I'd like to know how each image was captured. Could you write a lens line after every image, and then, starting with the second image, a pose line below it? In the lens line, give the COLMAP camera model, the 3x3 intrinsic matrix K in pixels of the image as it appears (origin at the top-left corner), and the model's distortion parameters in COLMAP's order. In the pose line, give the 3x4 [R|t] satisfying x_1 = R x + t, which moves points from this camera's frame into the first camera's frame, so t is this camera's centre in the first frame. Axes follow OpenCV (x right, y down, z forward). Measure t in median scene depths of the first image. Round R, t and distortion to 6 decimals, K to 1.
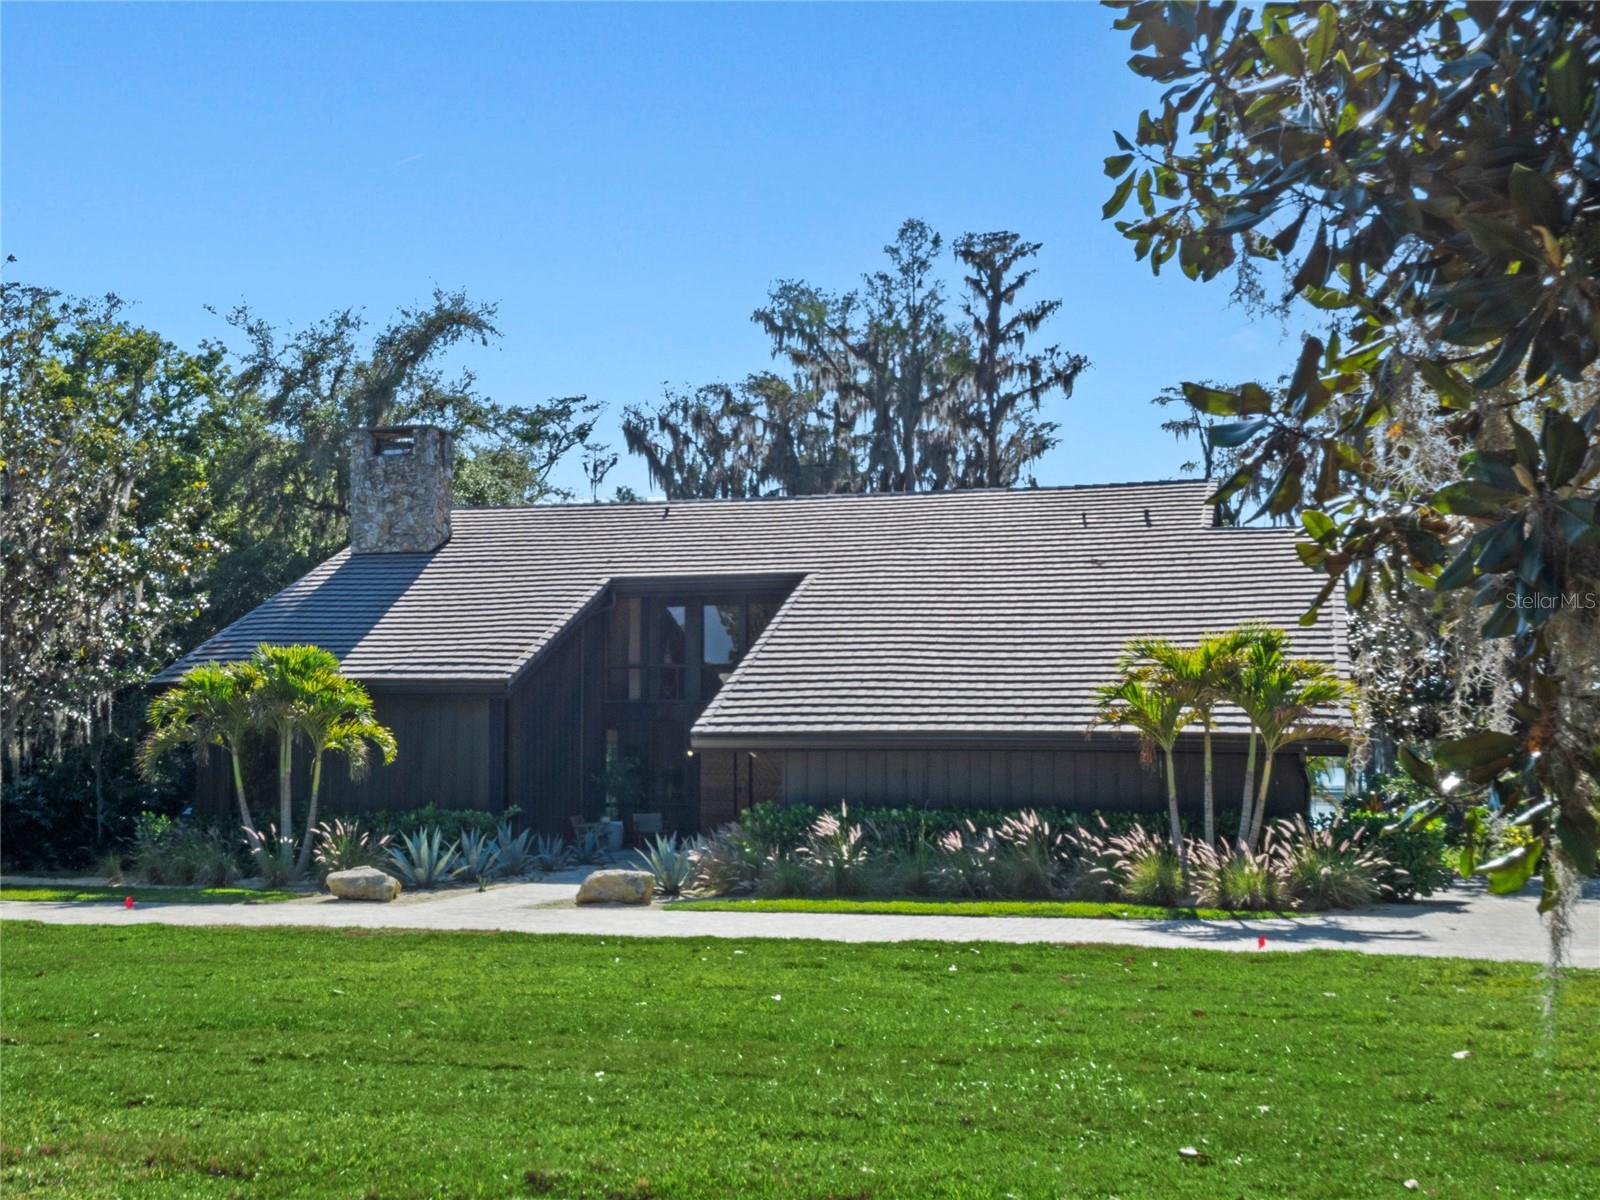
lens RADIAL K [[1939.7, 0, 719.6], [0, 1939.7, 718.5], [0, 0, 1]] dist [0.024354, 0.027907]
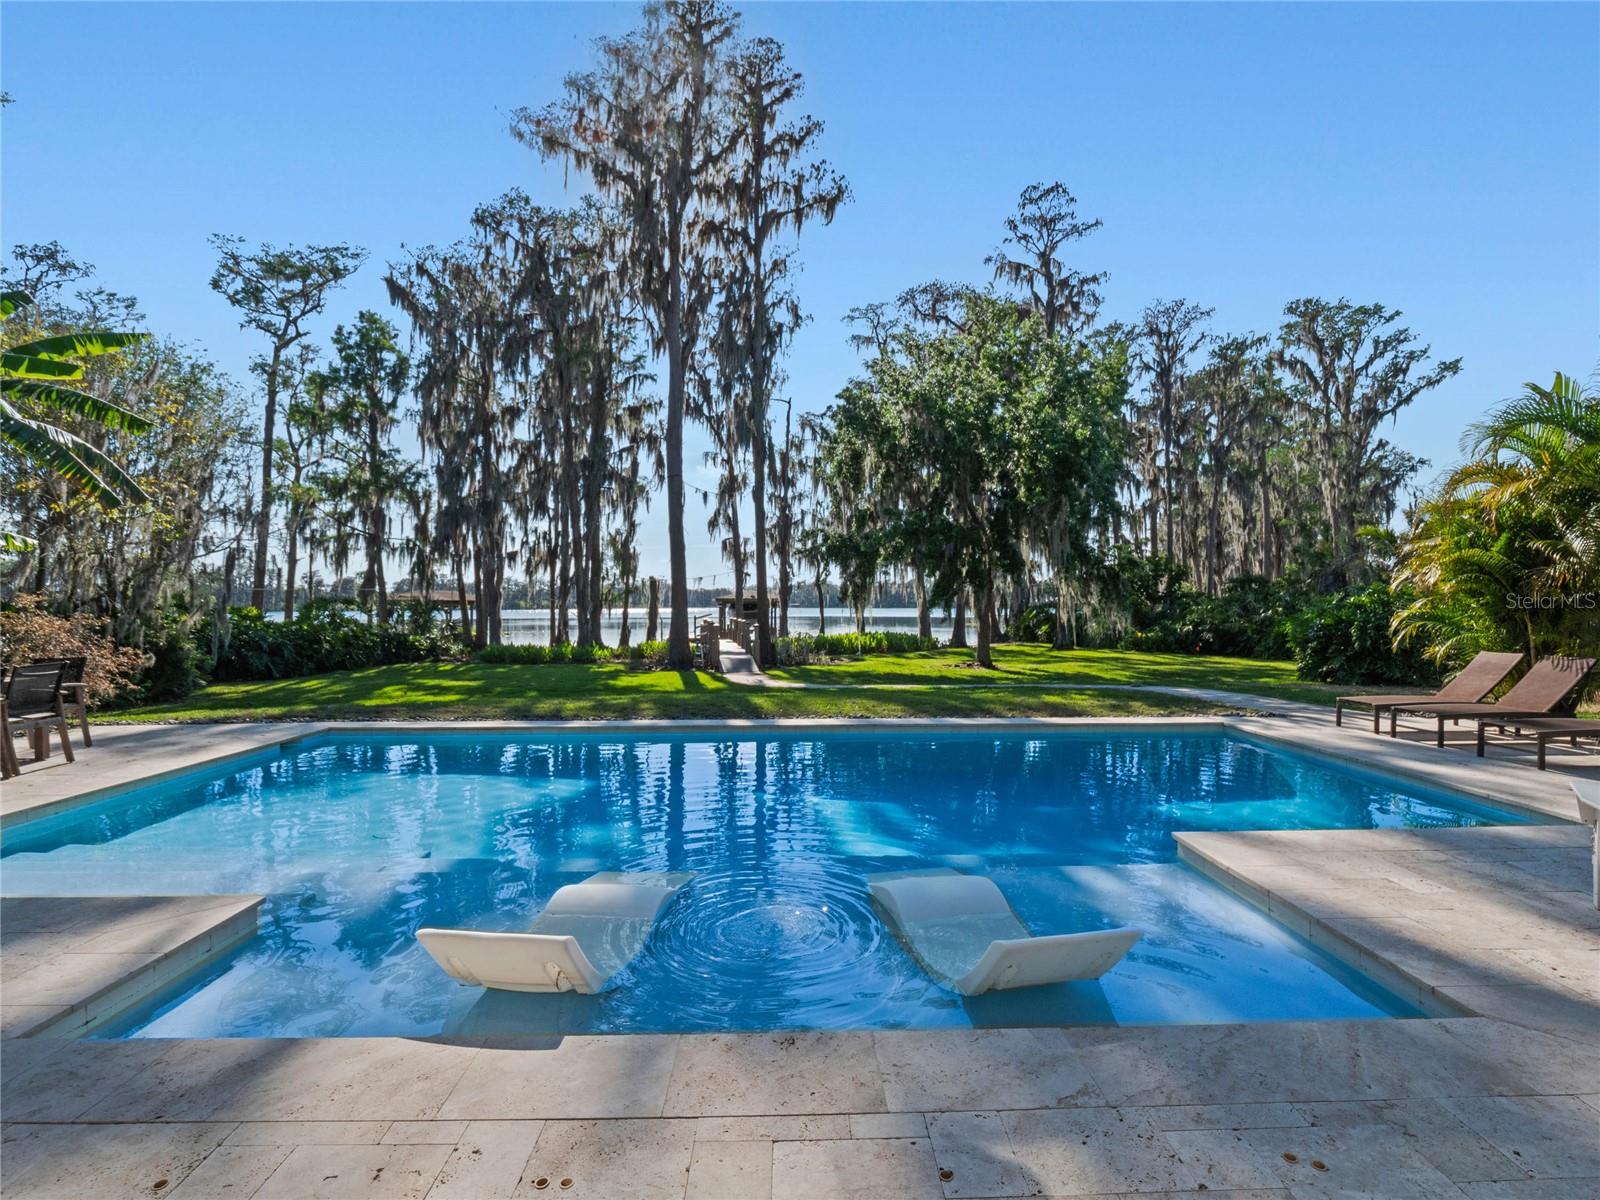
lens RADIAL K [[787.3, 0, 800.0], [0, 787.3, 600.0], [0, 0, 1]] dist [-0.001503, -0.001340]
pose [[0.949784, -0.001958, 0.312899, 0.037215], [-0.000663, 0.999966, 0.008272, 0.025604], [-0.312905, -0.008064, 0.949750, 0.622512]]
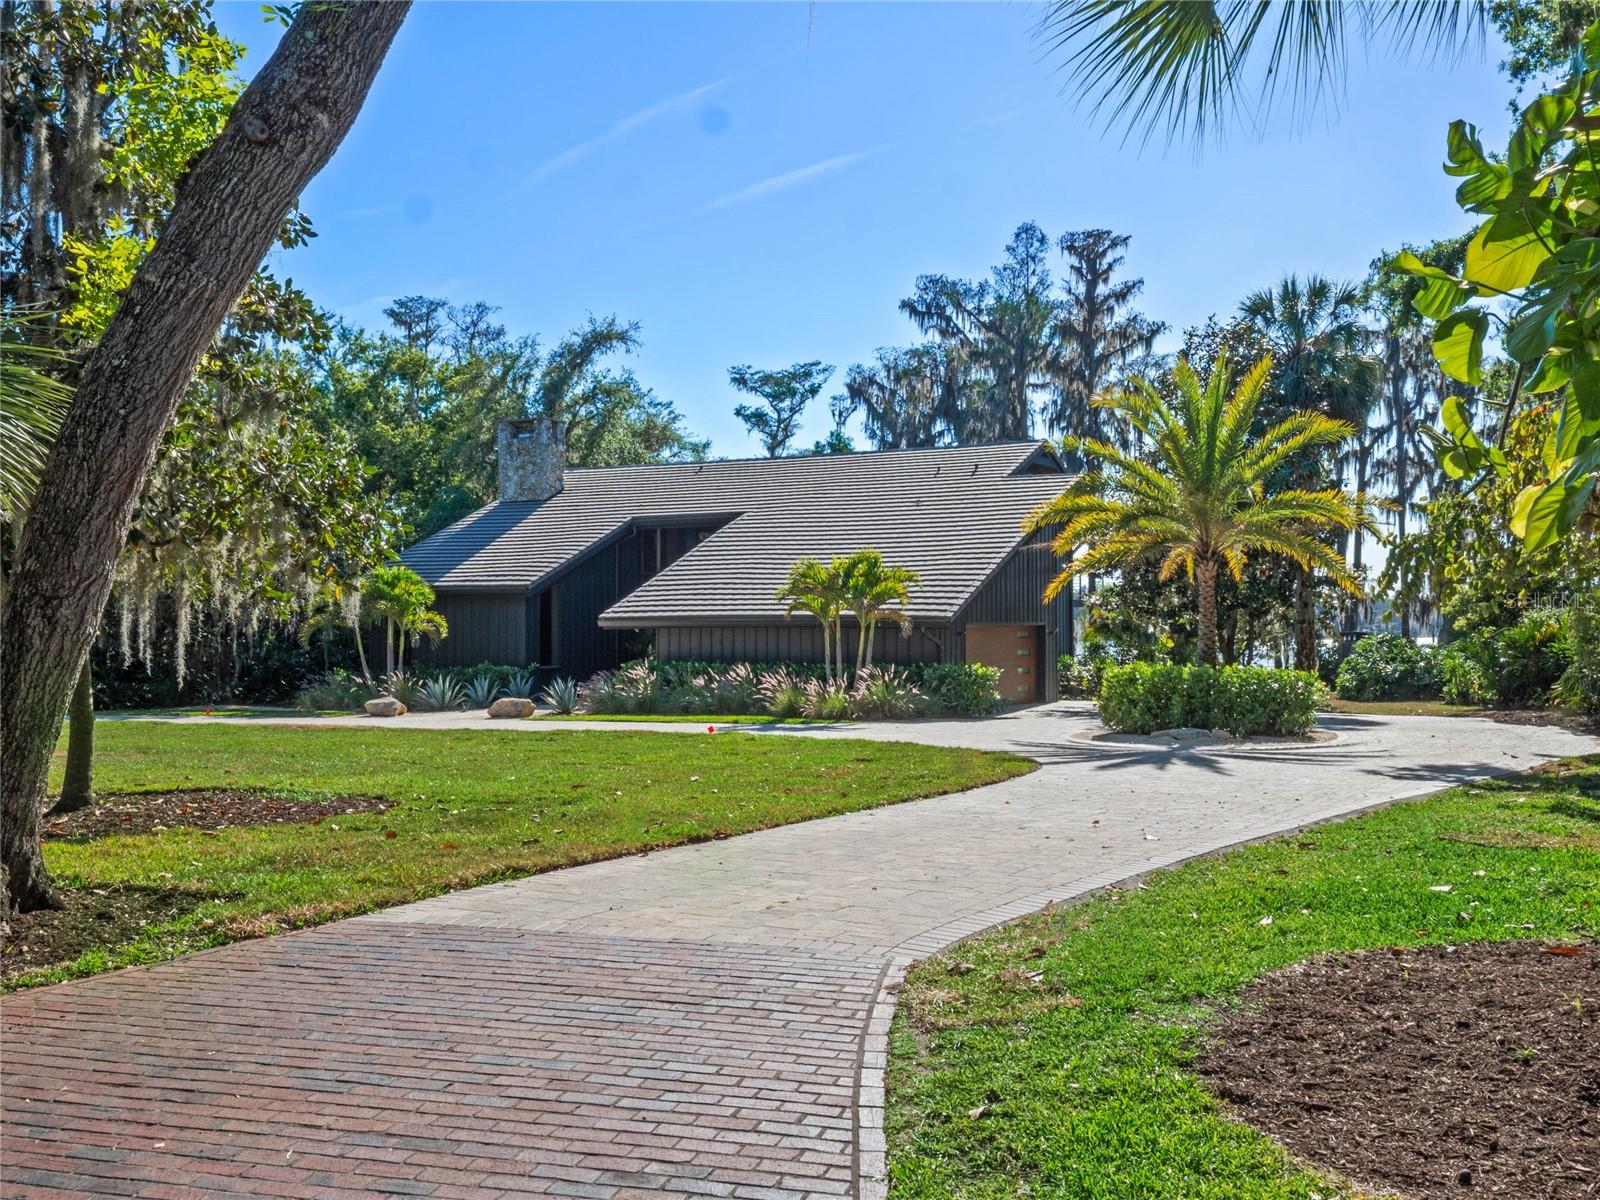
lens RADIAL K [[1639.9, 0, 800.0], [0, 1639.9, 600.0], [0, 0, 1]] dist [0.015158, 0.007368]
pose [[0.981860, -0.013547, -0.189122, 0.156371], [0.013163, 0.999908, -0.003286, -0.000241], [0.189149, 0.000737, 0.981948, -0.124233]]
